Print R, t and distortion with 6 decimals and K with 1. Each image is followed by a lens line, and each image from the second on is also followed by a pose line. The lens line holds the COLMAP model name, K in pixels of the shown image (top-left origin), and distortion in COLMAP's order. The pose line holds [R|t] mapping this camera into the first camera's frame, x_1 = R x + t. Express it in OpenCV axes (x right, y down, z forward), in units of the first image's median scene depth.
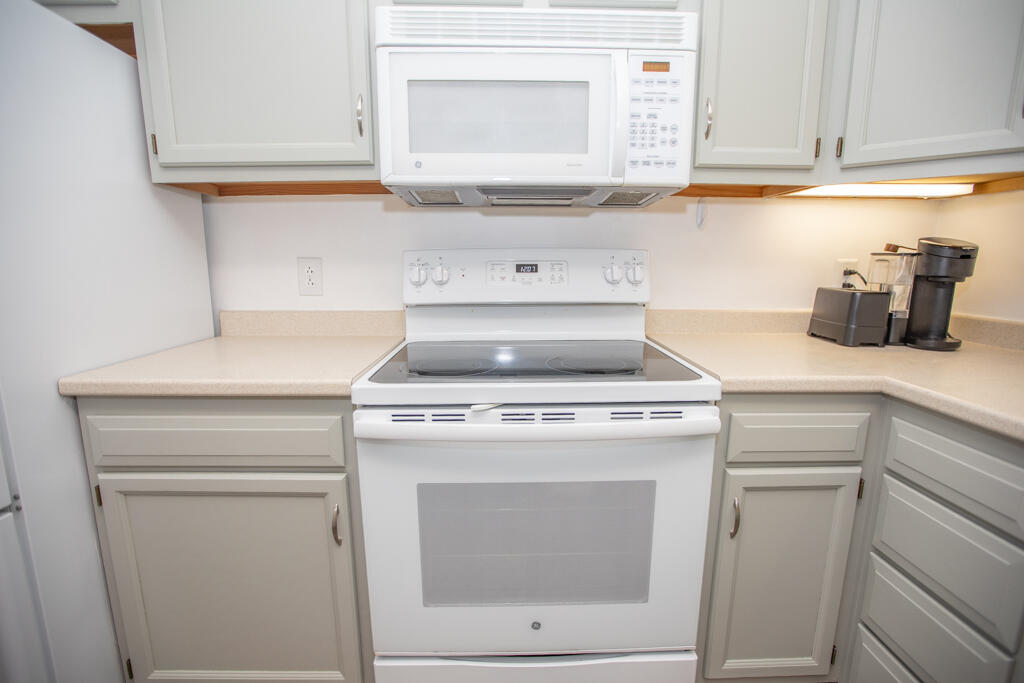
lens RADIAL K [[490.6, 0, 520.4], [0, 490.6, 349.2], [0, 0, 1]] dist [-0.040302, 0.009878]
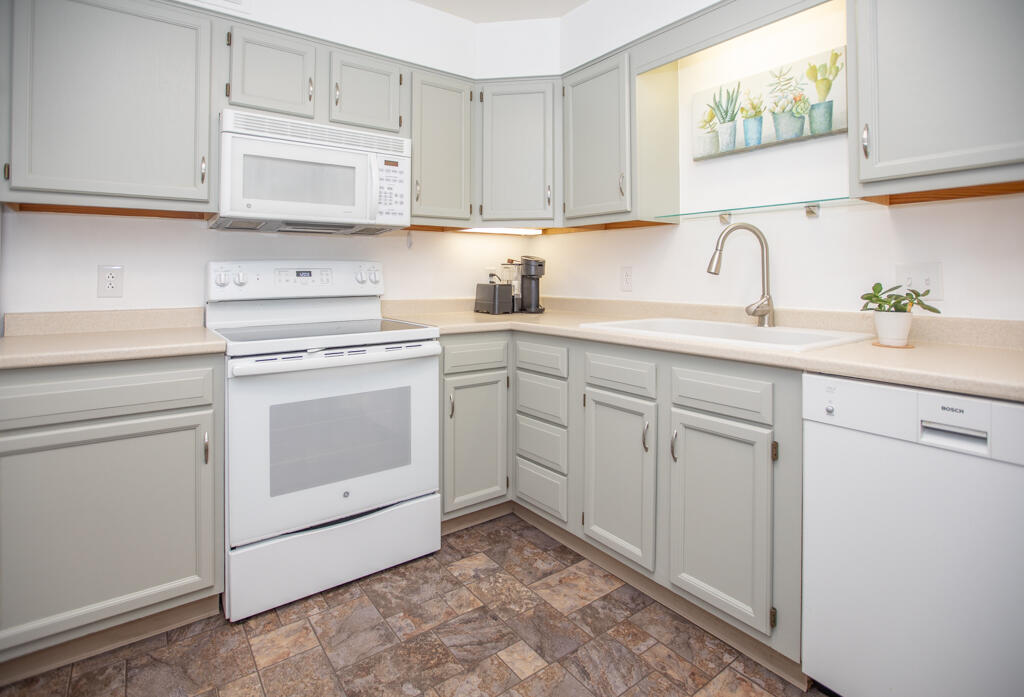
lens RADIAL K [[508.9, 0, 504.4], [0, 508.9, 261.8], [0, 0, 1]] dist [-0.017917, 0.002813]
pose [[0.822149, 0.008832, 0.569204, -0.454454], [0.111570, 0.977989, -0.176324, 0.169780], [-0.558233, 0.208471, 0.803067, -0.706910]]
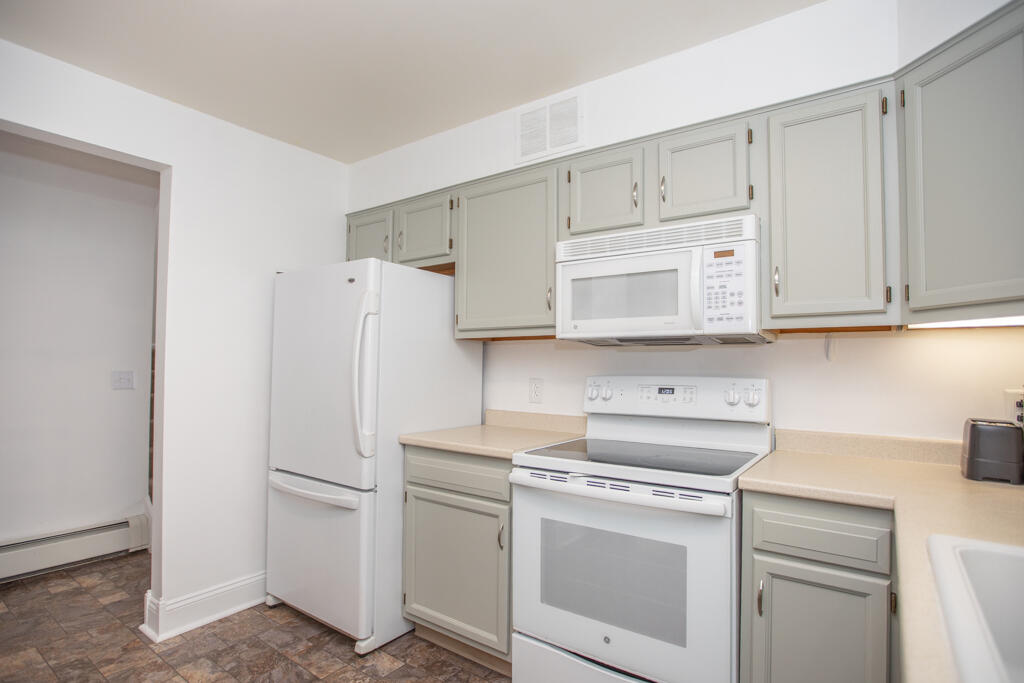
lens RADIAL K [[529.5, 0, 517.8], [0, 529.5, 355.6], [0, 0, 1]] dist [-0.021960, 0.003140]
pose [[0.804091, -0.005666, -0.594479, 0.698387], [-0.117609, 0.978676, -0.168406, 0.041394], [0.582756, 0.205330, 0.786279, -0.504776]]
